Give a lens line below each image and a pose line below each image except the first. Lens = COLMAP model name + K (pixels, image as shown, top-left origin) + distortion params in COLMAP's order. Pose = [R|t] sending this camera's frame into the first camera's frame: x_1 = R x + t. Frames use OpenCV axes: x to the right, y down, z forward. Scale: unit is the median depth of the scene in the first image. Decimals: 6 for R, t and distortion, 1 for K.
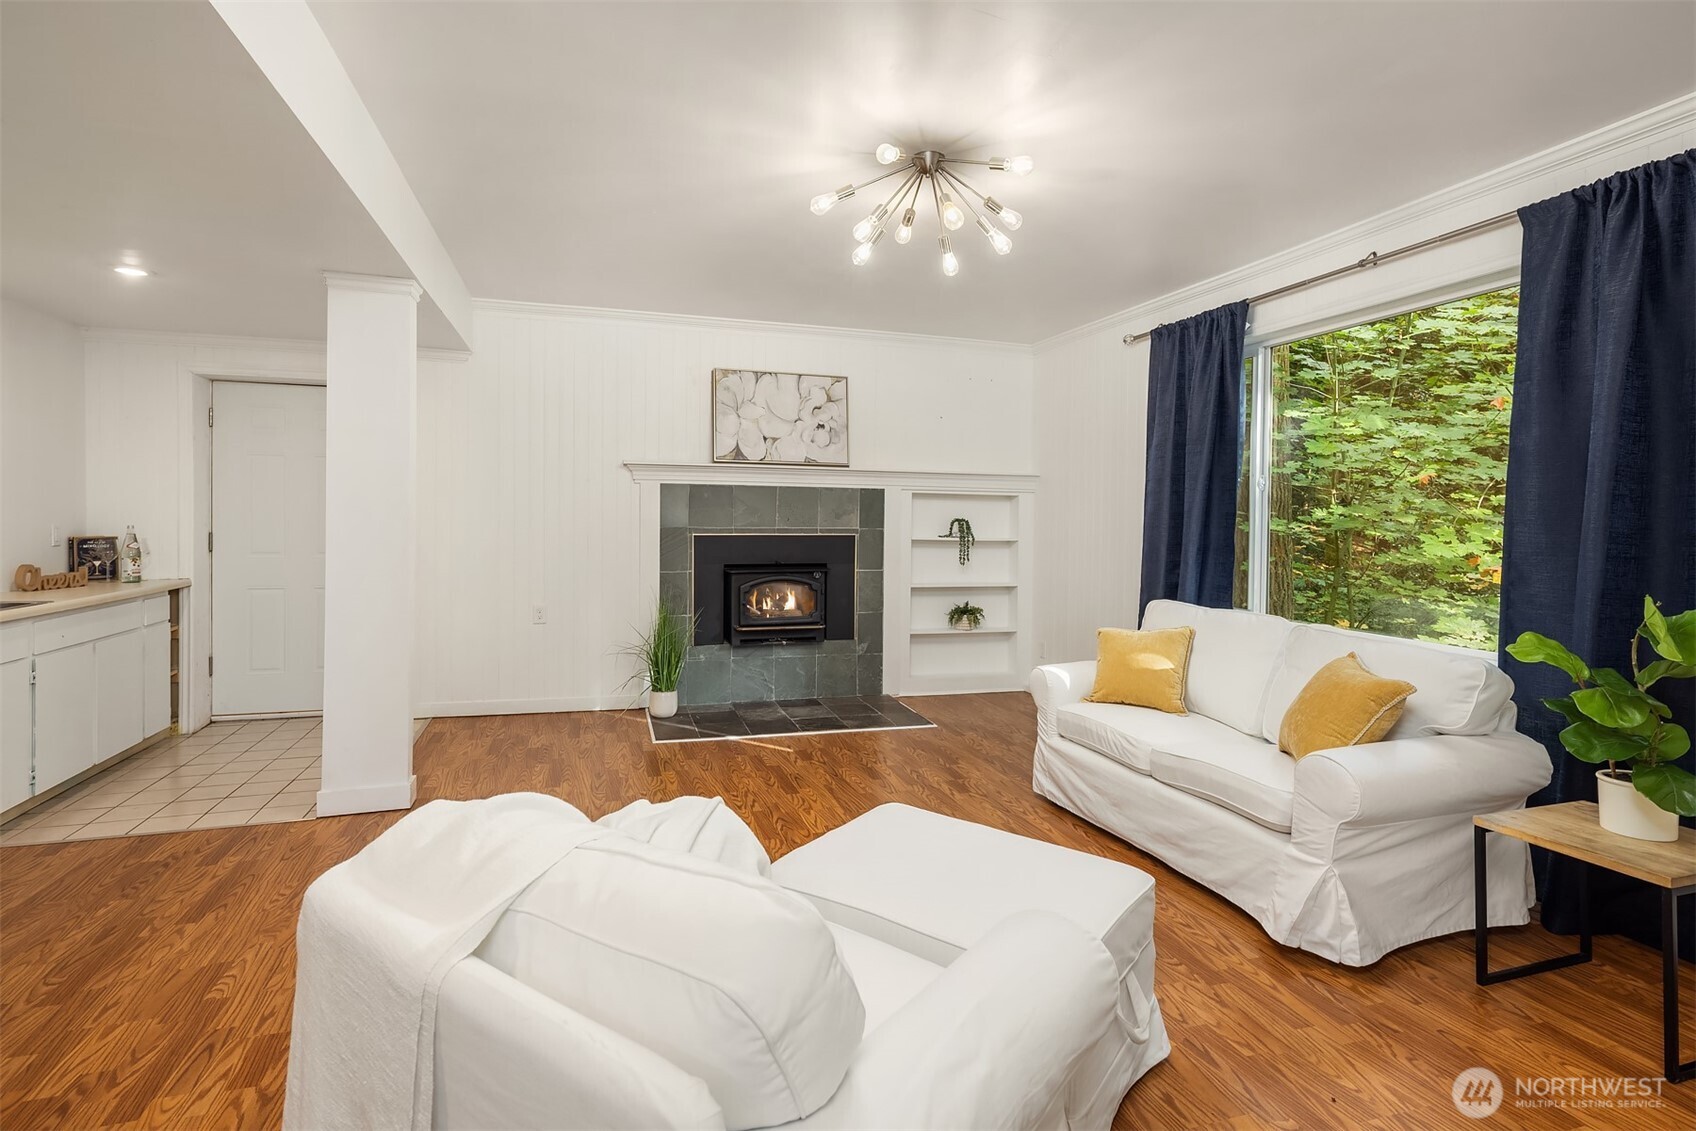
lens RADIAL K [[825.3, 0, 845.9], [0, 825.3, 532.3], [0, 0, 1]] dist [0.002289, -0.000754]
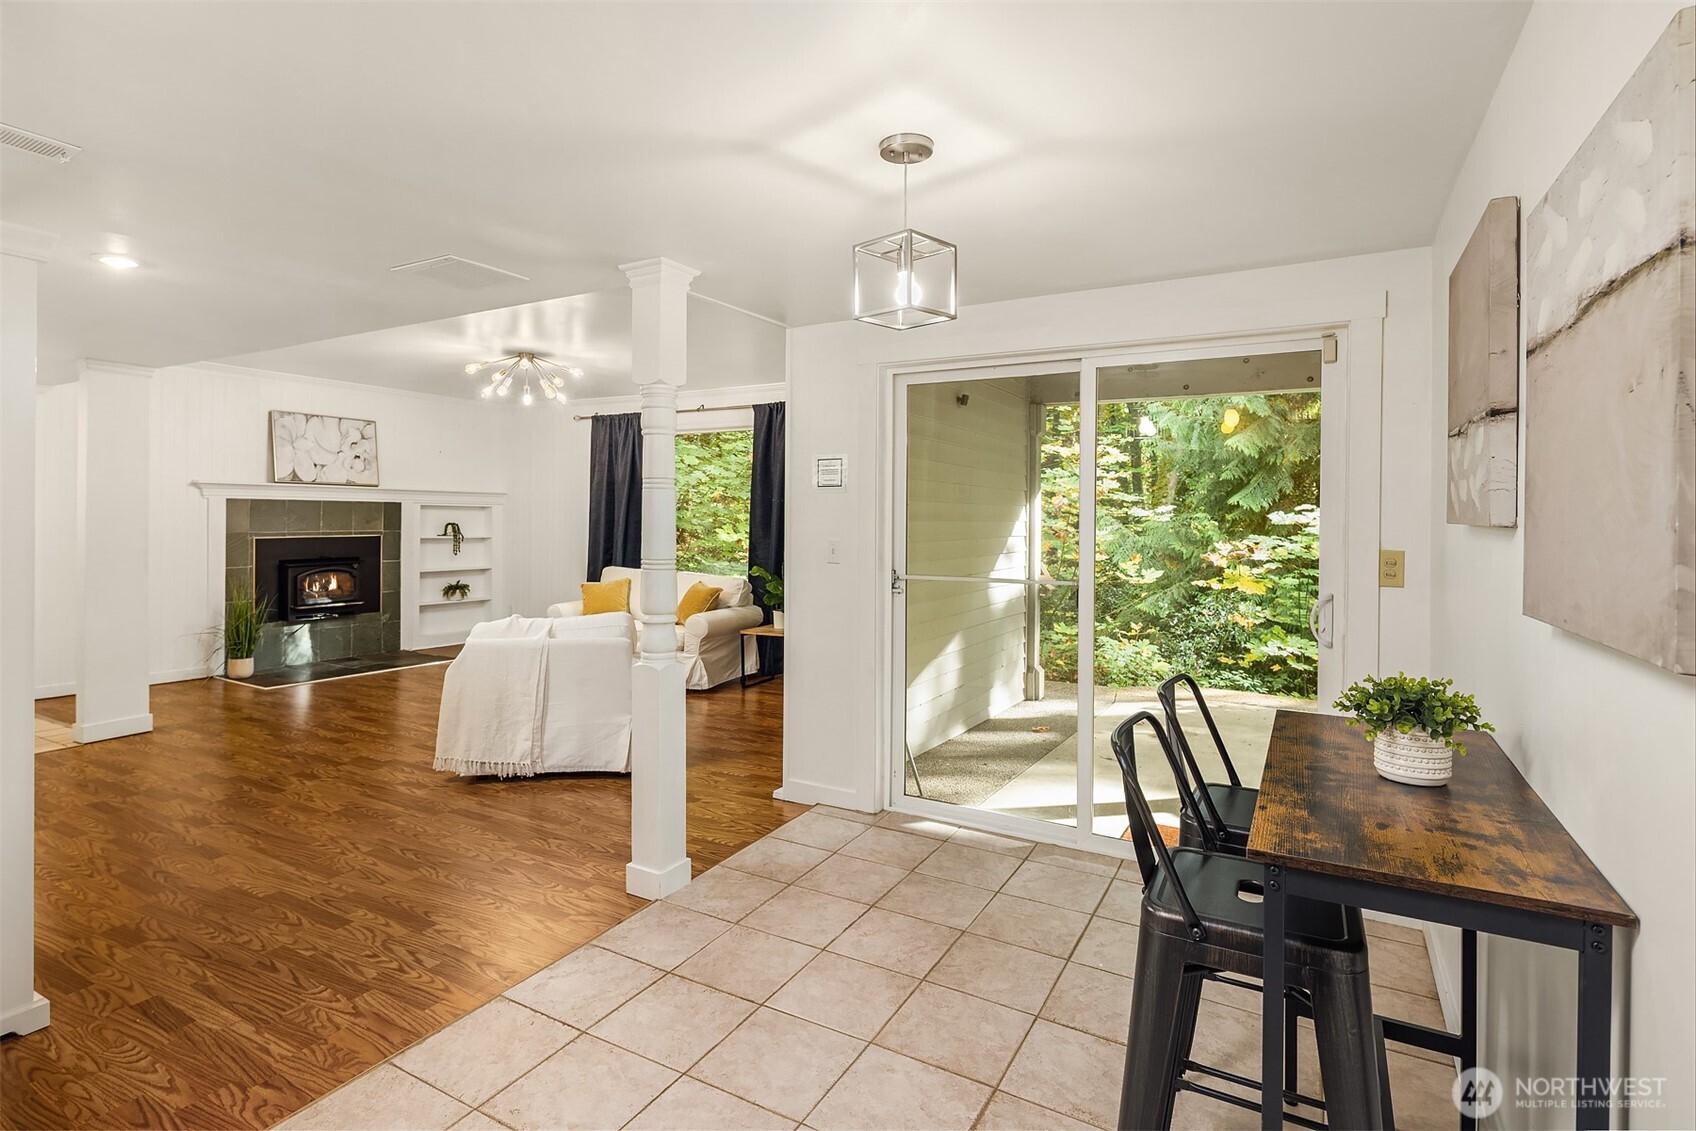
lens RADIAL K [[850.2, 0, 848.2], [0, 850.2, 519.6], [0, 0, 1]] dist [0.001070, -0.000160]
pose [[0.714946, -0.005733, 0.699156, -0.446486], [0.009194, 0.999957, -0.001201, -0.015486], [-0.699119, 0.007287, 0.714968, -0.593343]]
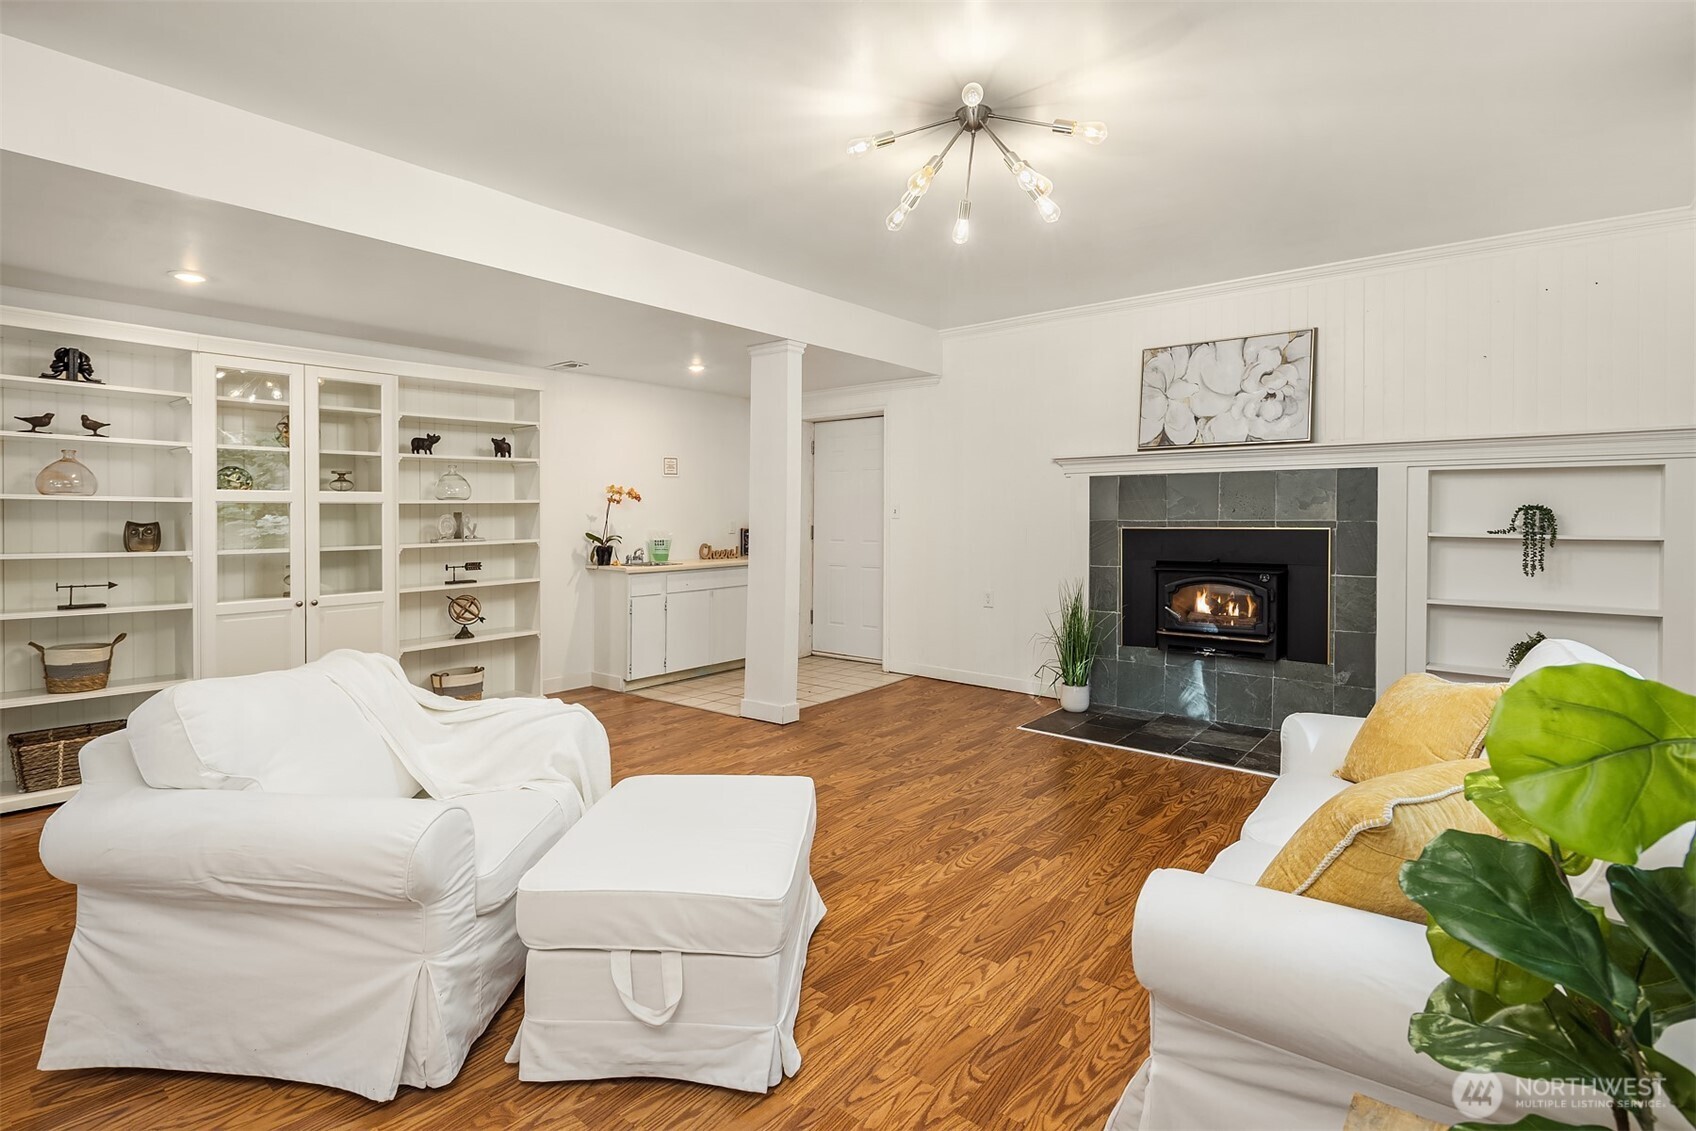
lens RADIAL K [[820.3, 0, 842.7], [0, 820.3, 526.9], [0, 0, 1]] dist [0.000463, 0.000015]
pose [[0.556139, 0.000099, -0.831090, 0.418121], [-0.003680, 0.999990, -0.002343, 0.004679], [0.831081, 0.004362, 0.556134, 0.203239]]
